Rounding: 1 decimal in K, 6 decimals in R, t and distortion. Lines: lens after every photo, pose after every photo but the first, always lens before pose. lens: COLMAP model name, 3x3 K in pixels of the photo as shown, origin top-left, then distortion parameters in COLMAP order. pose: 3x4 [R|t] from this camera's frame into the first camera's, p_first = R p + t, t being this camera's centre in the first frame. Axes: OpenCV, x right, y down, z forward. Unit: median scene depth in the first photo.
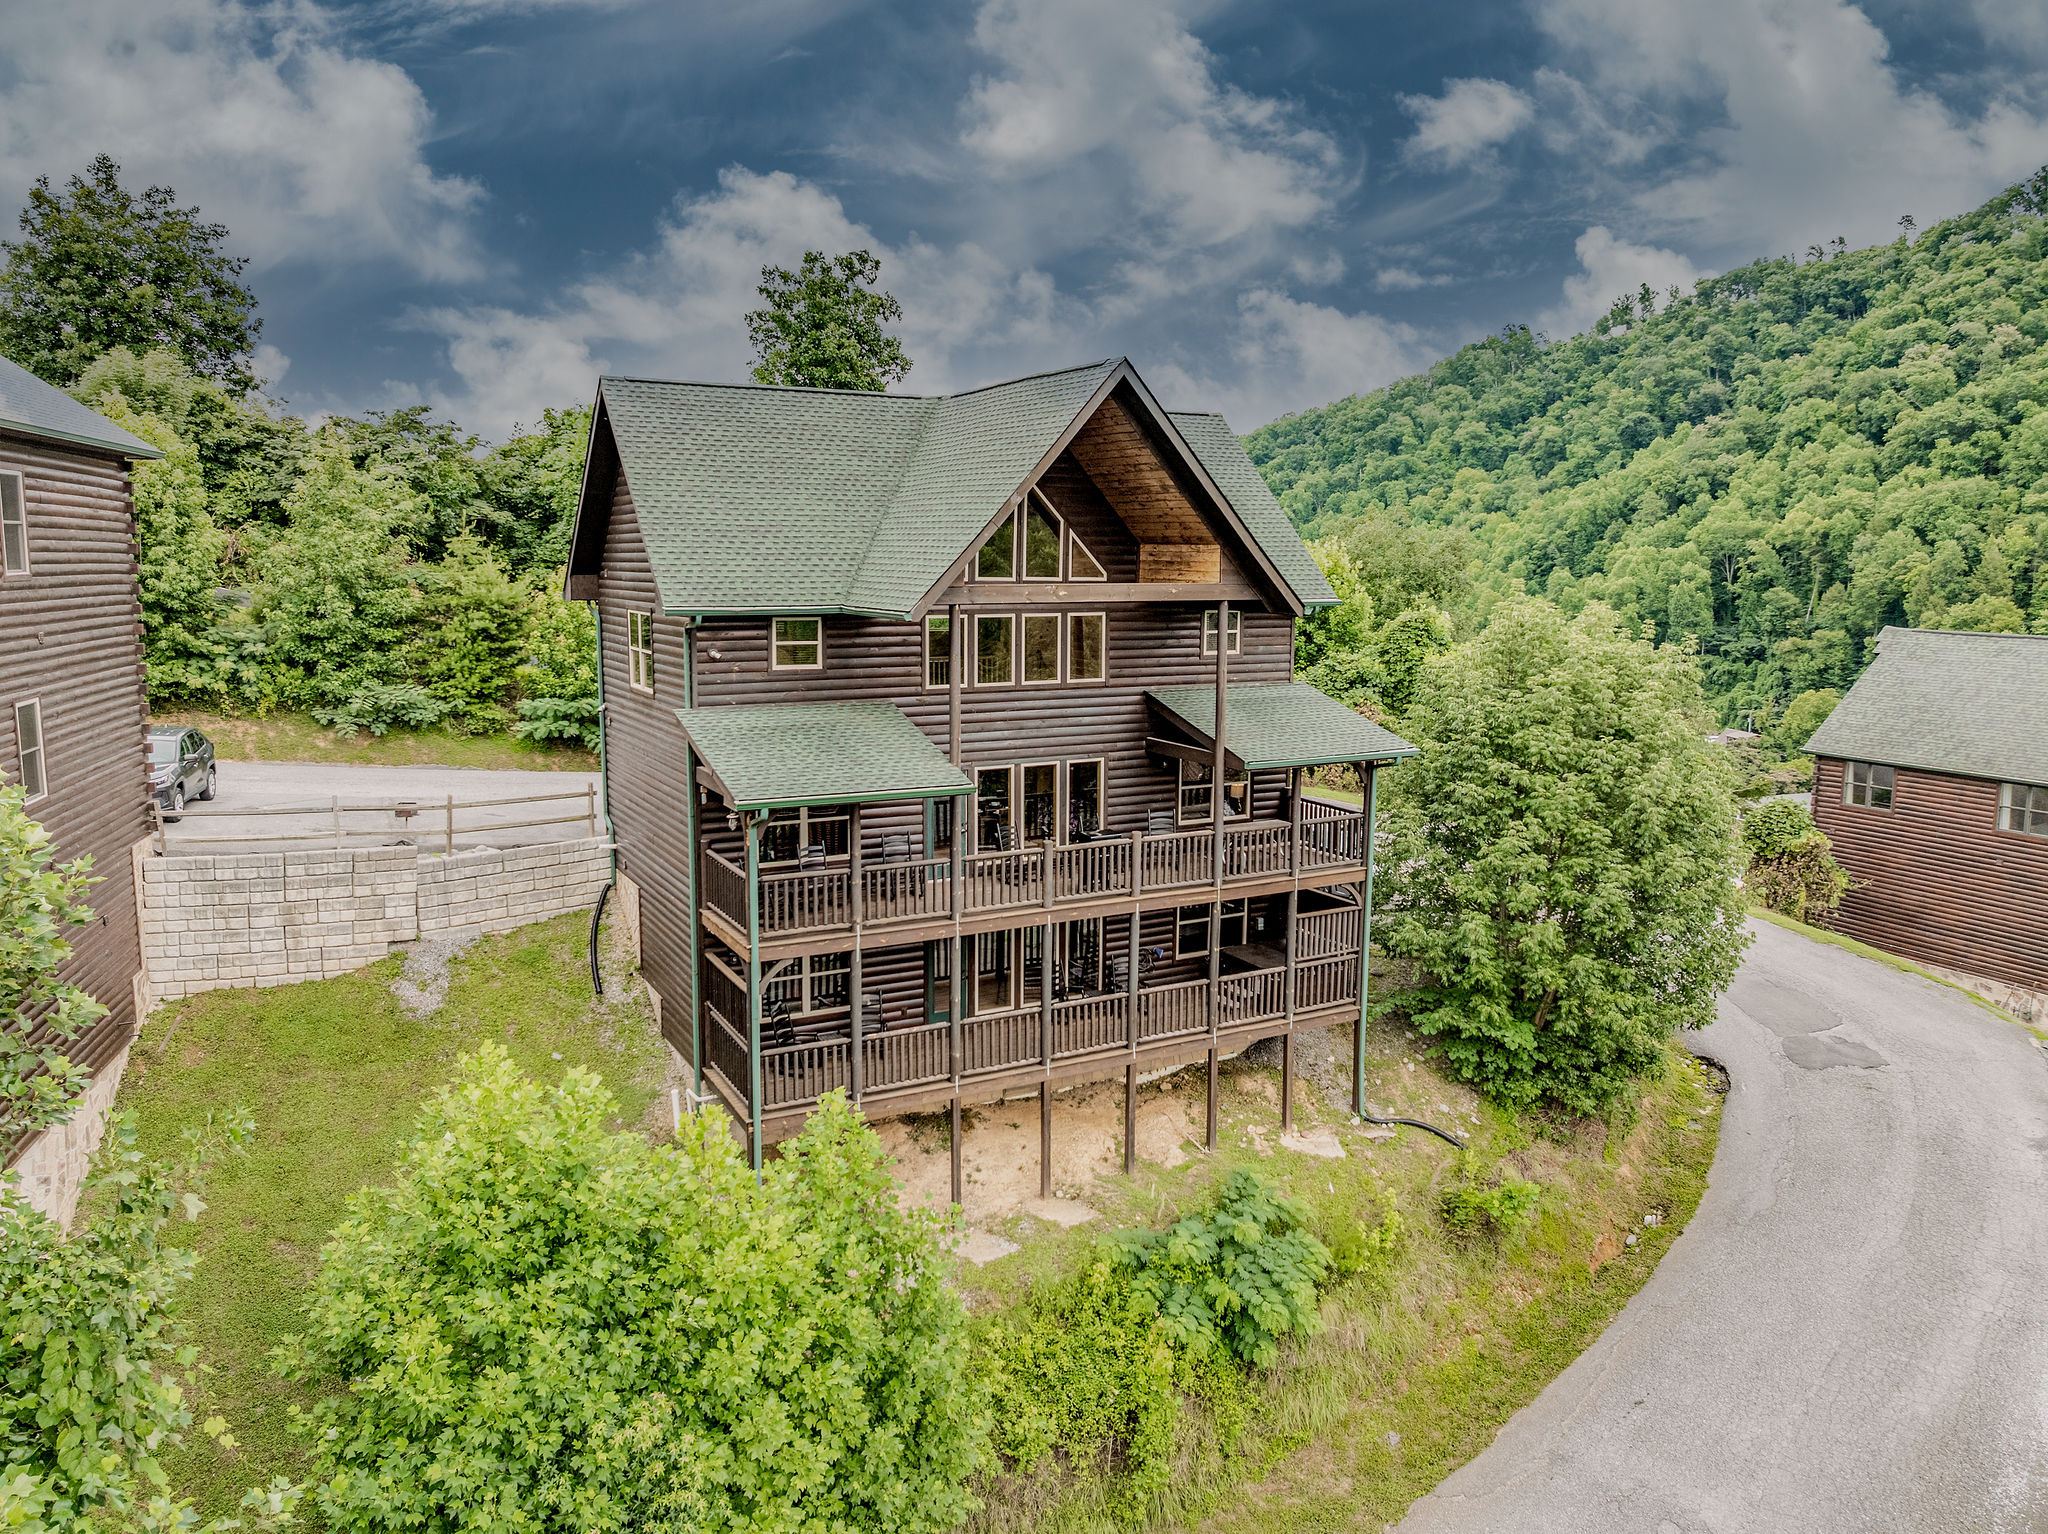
lens RADIAL K [[1417.1, 0, 1024.0], [0, 1417.1, 767.0], [0, 0, 1]] dist [-0.044826, 0.016092]
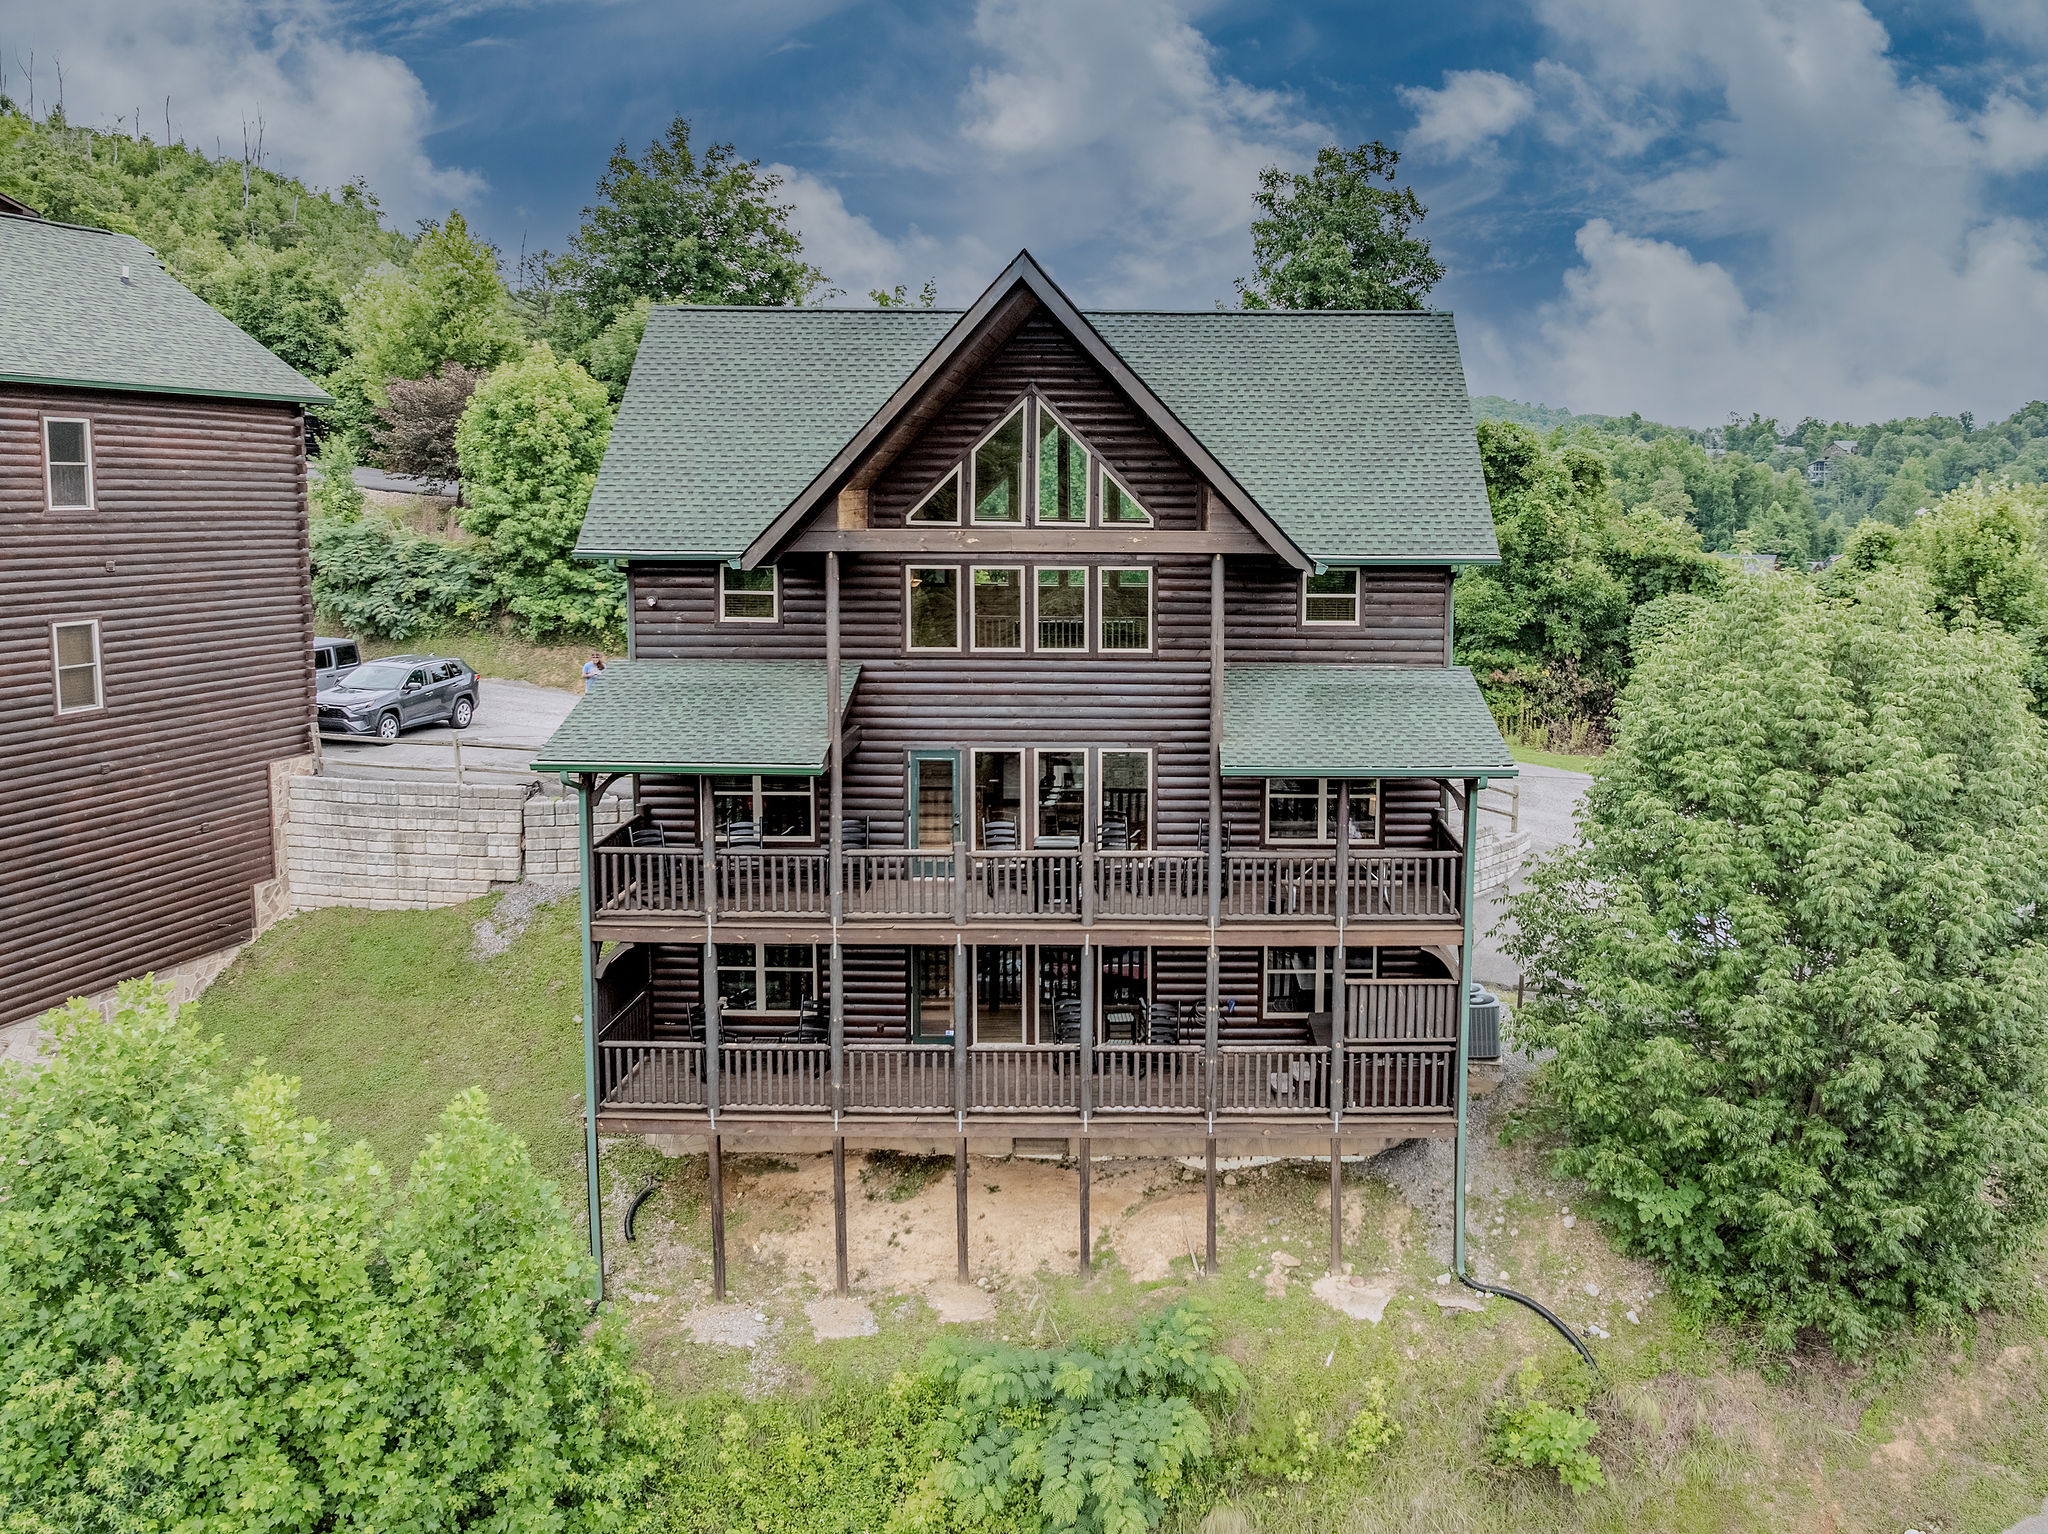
lens RADIAL K [[1613.1, 0, 1024.4], [0, 1613.1, 670.0], [0, 0, 1]] dist [-0.041729, 0.003848]
pose [[0.883799, 0.050652, -0.465116, 0.428685], [-0.071083, 0.997119, -0.026482, -0.022463], [0.462435, 0.056467, 0.884853, 0.169714]]
